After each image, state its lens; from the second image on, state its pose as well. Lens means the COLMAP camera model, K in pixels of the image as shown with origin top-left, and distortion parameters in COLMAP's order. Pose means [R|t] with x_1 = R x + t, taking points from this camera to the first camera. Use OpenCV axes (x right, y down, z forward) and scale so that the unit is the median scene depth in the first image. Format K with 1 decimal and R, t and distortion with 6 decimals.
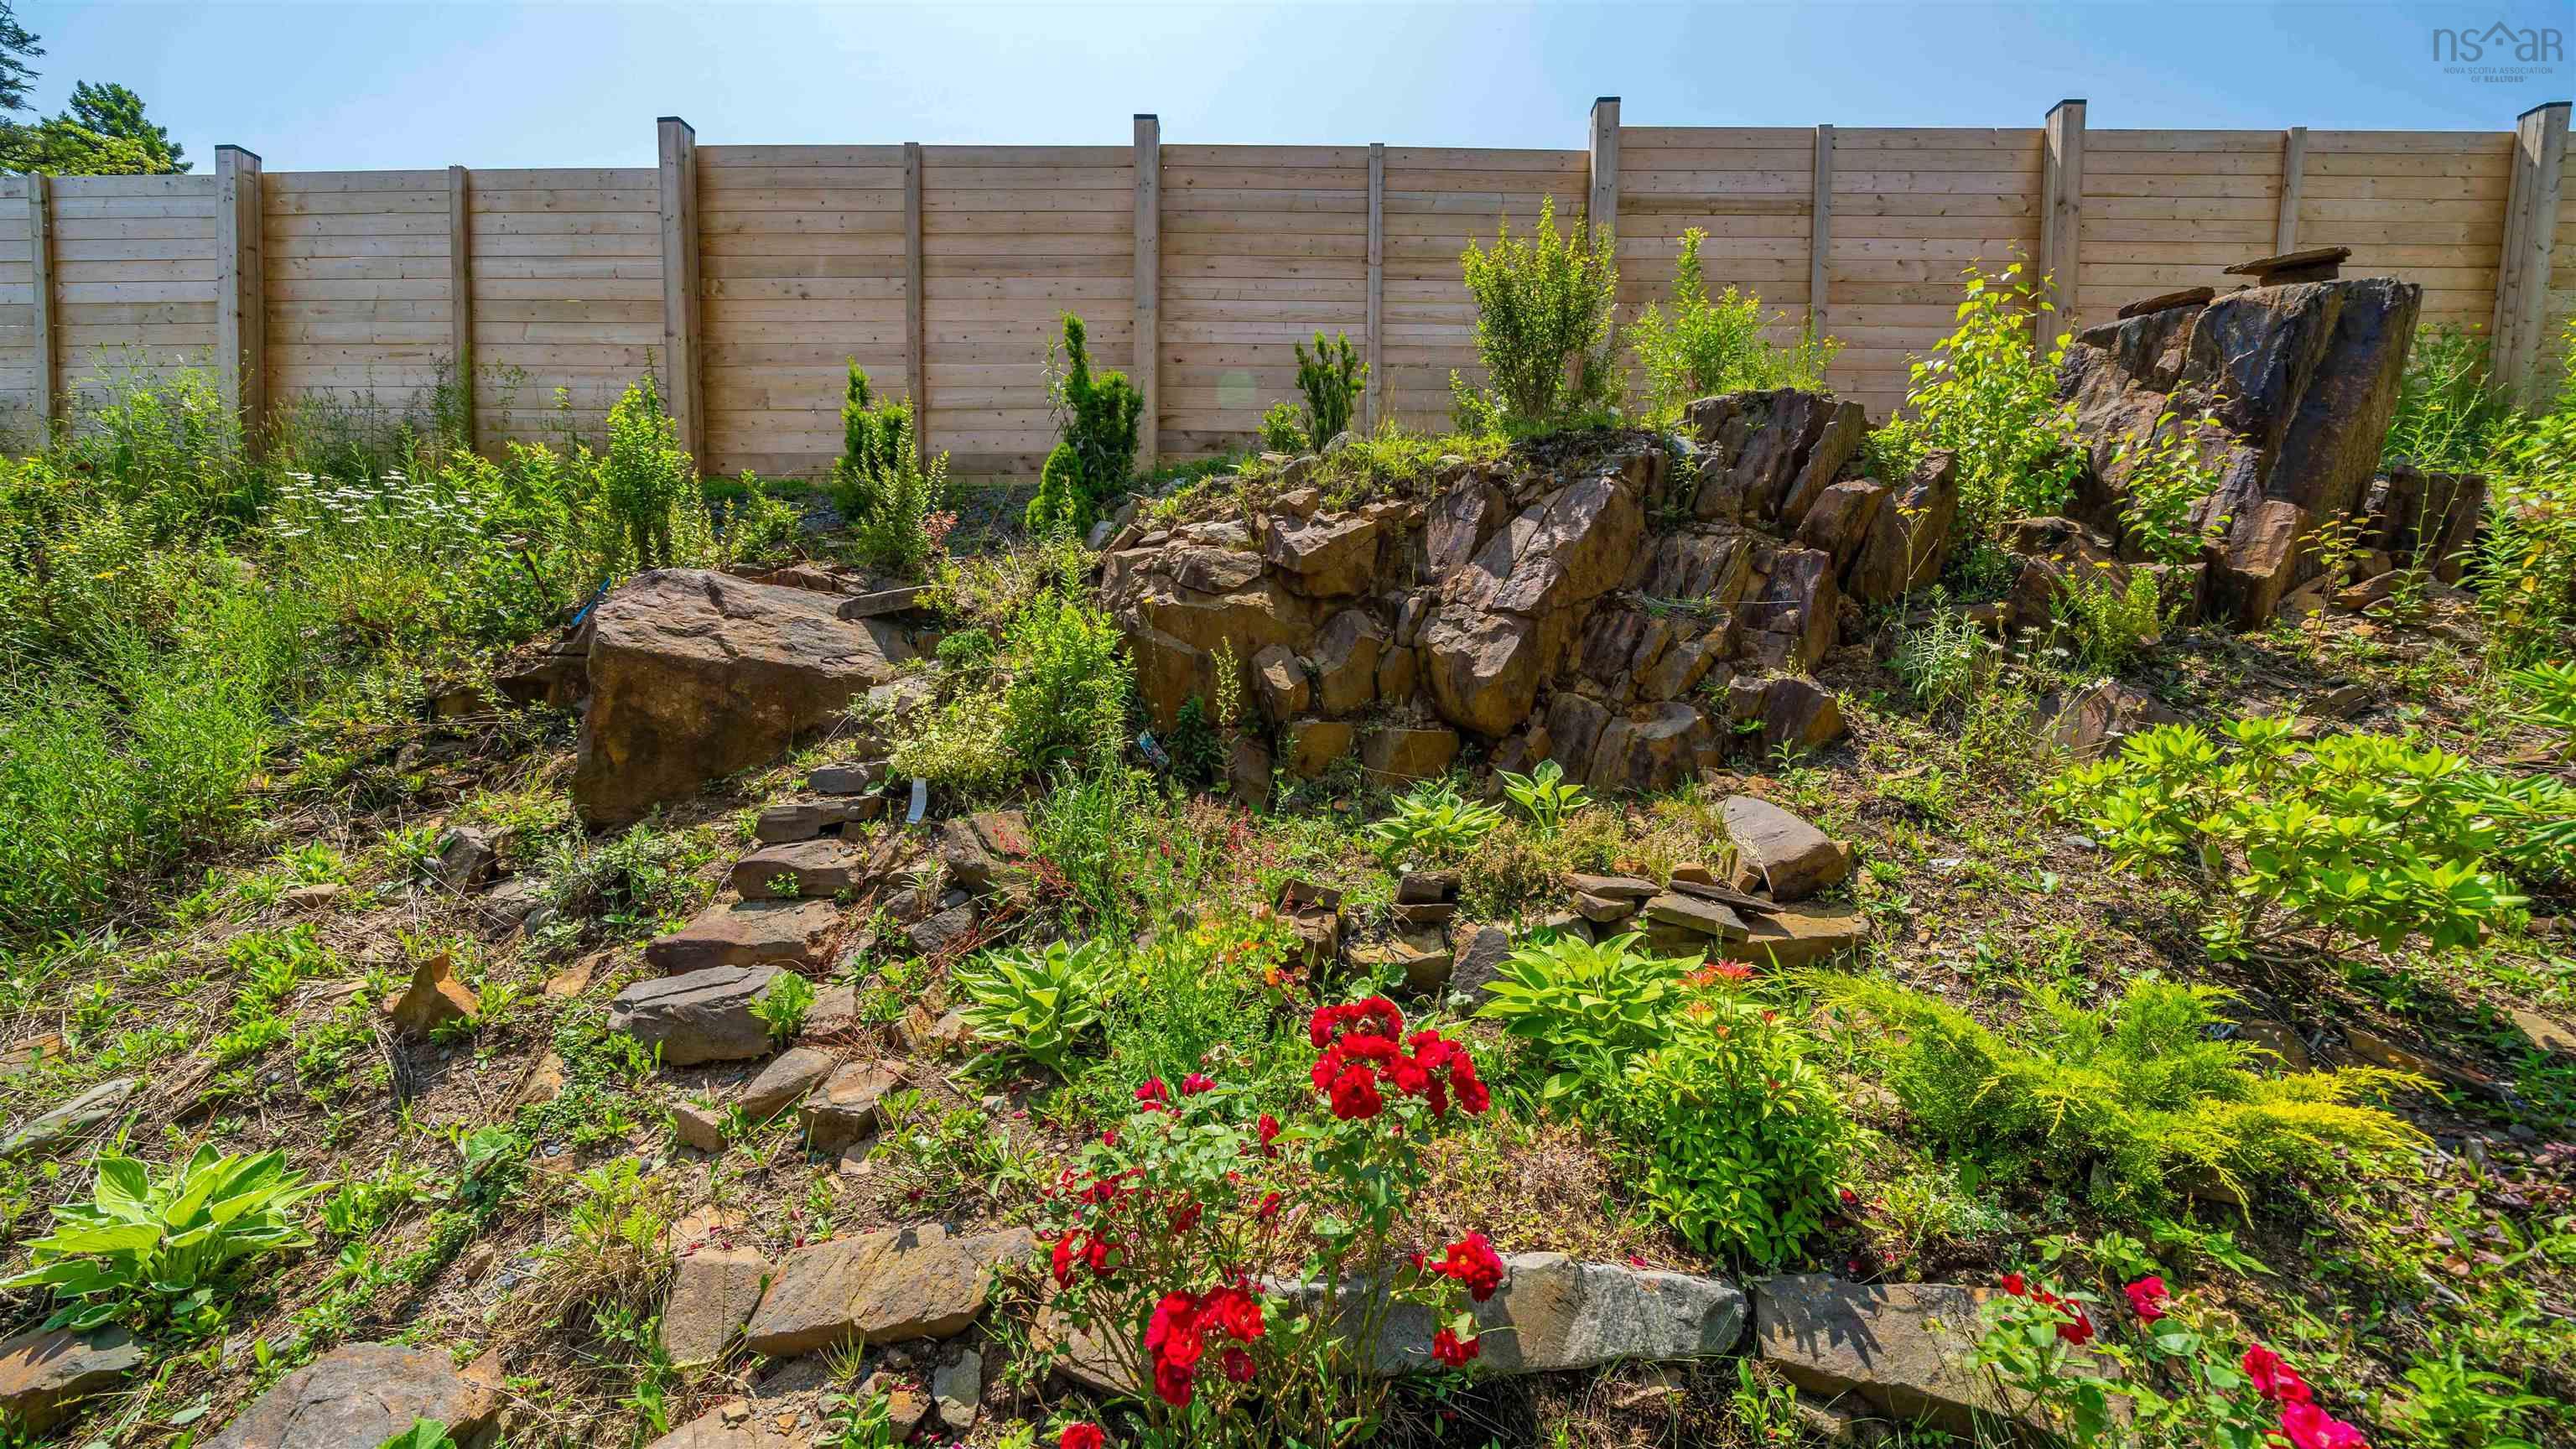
lens RADIAL K [[915.4, 0, 1293.1], [0, 915.4, 712.6], [0, 0, 1]] dist [-0.008421, 0.000100]
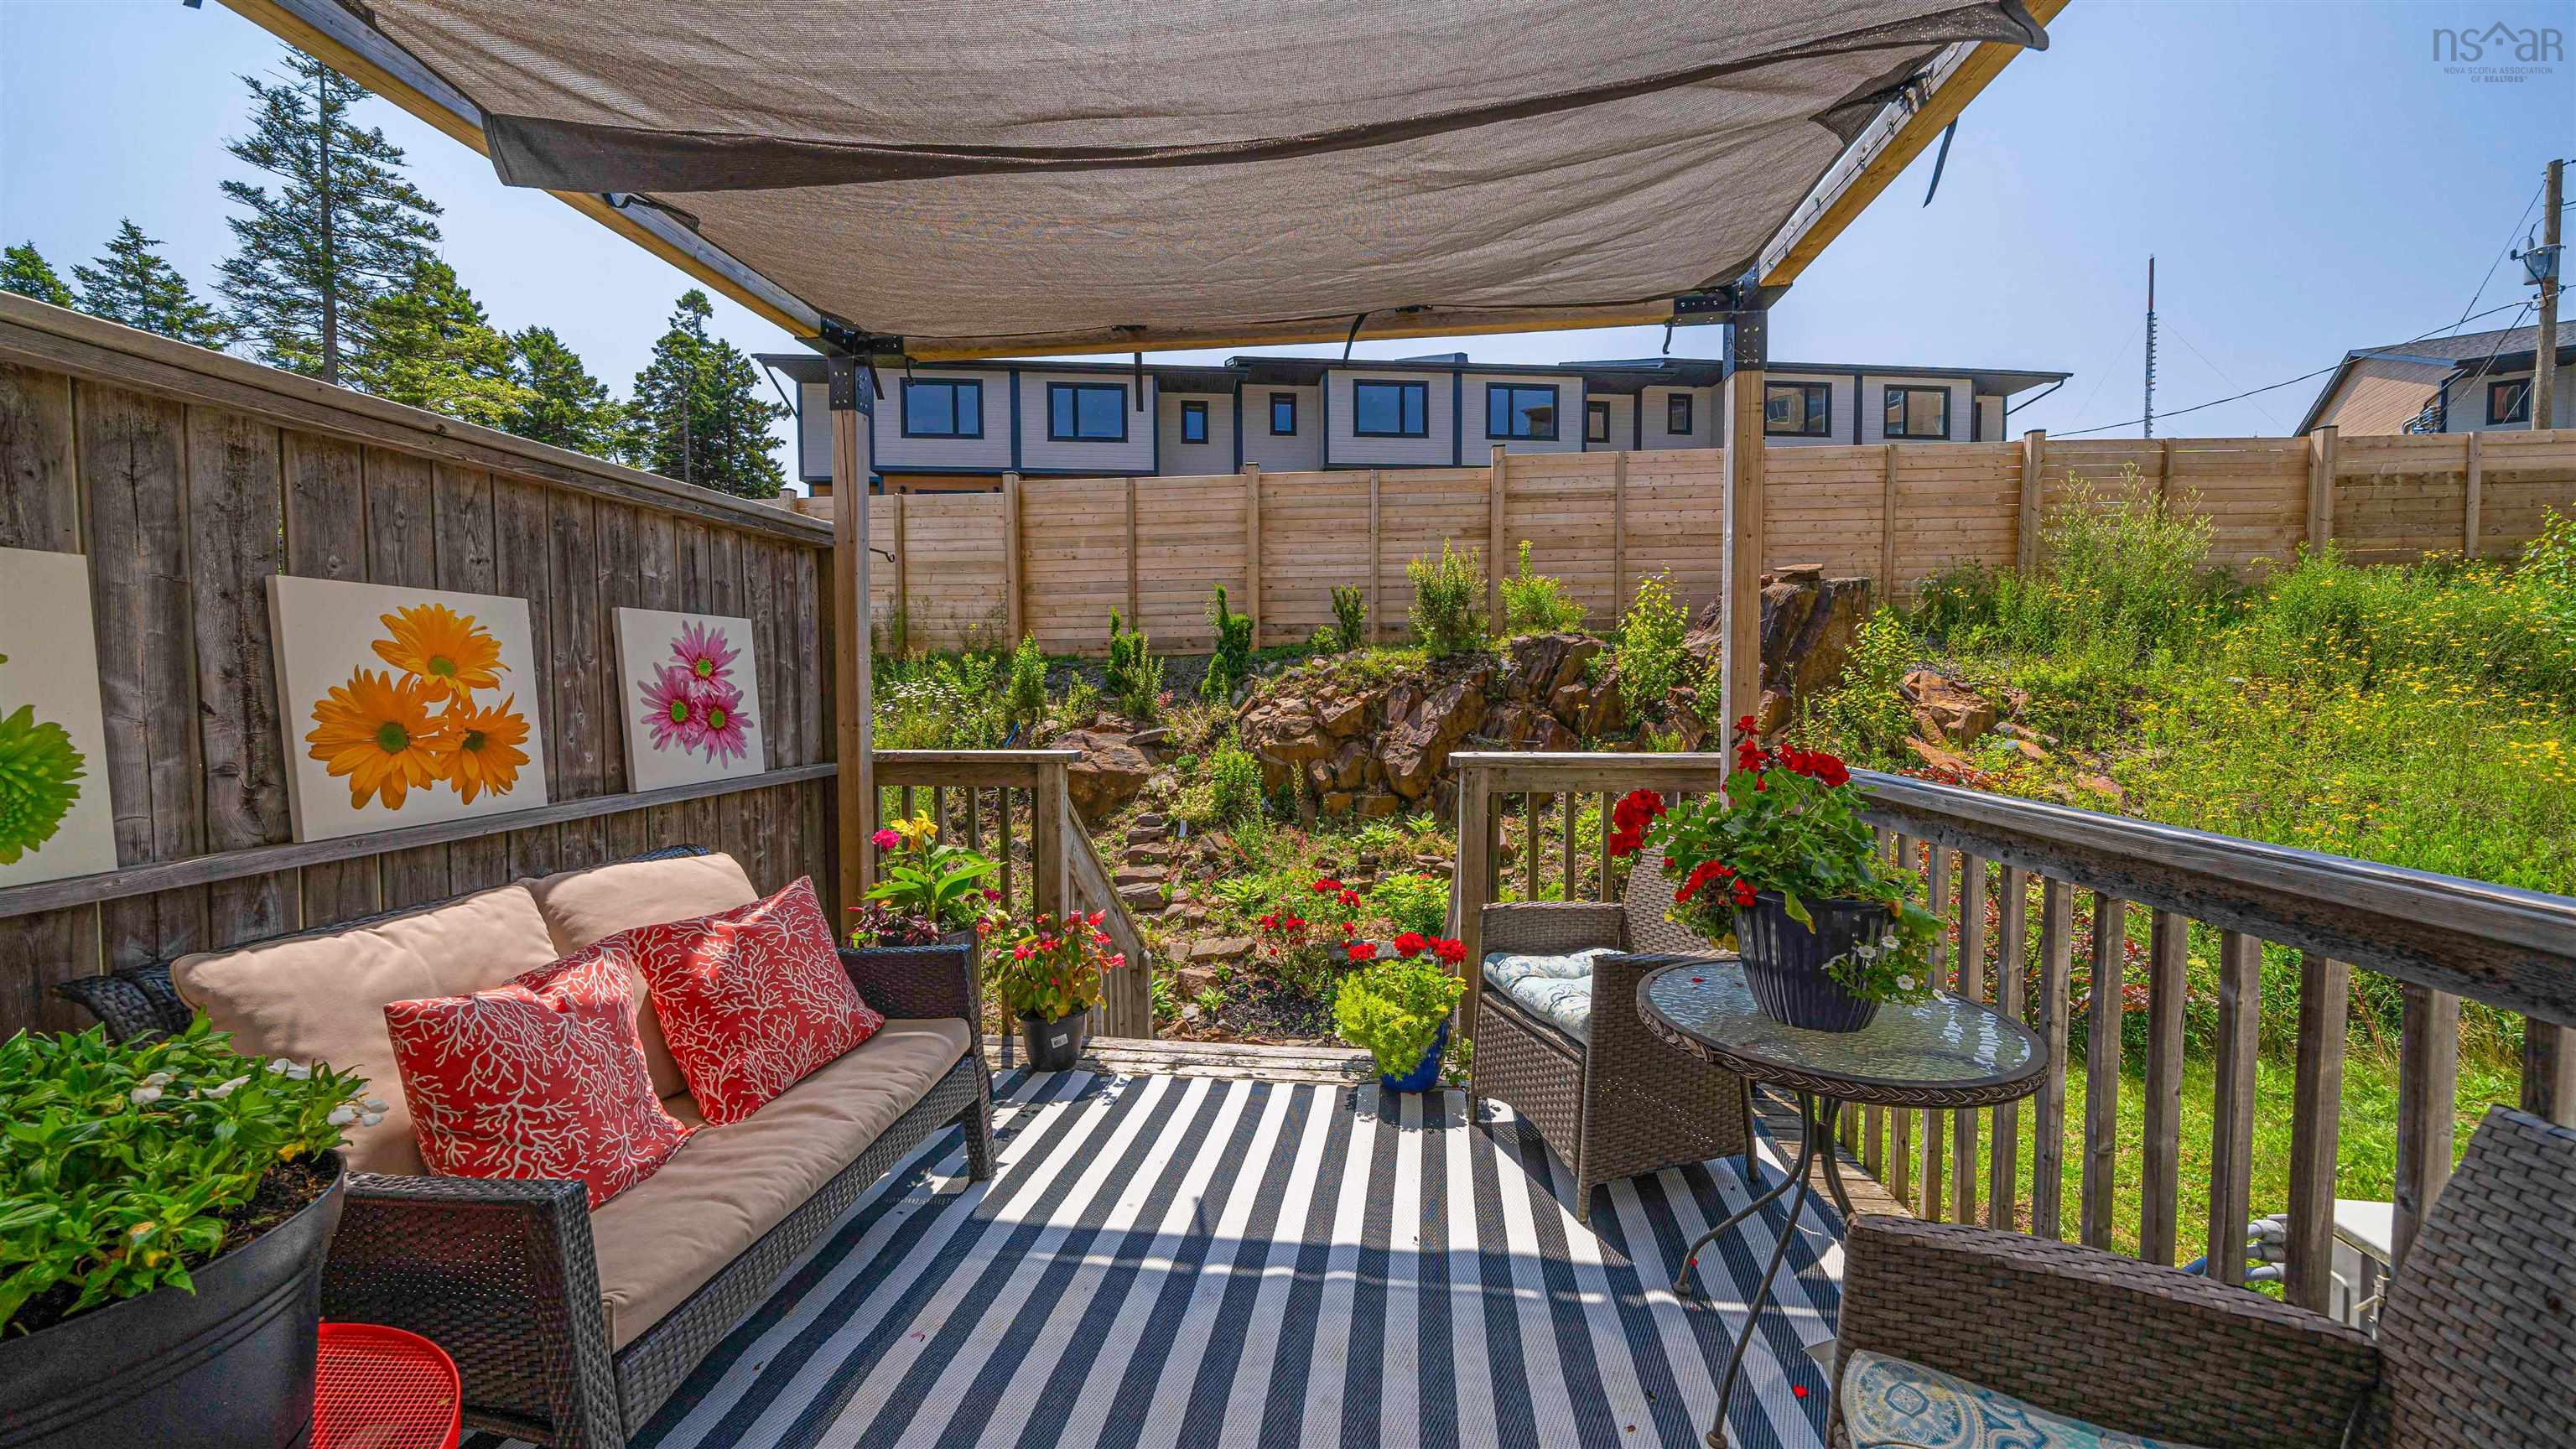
lens RADIAL K [[915.4, 0, 1287.5], [0, 915.4, 730.3], [0, 0, 1]] dist [-0.008421, 0.000100]
pose [[0.996488, -0.009993, -0.083137, 0.095075], [0.011485, 0.999781, 0.017479, -0.187080], [0.082944, -0.018372, 0.996385, -1.311060]]
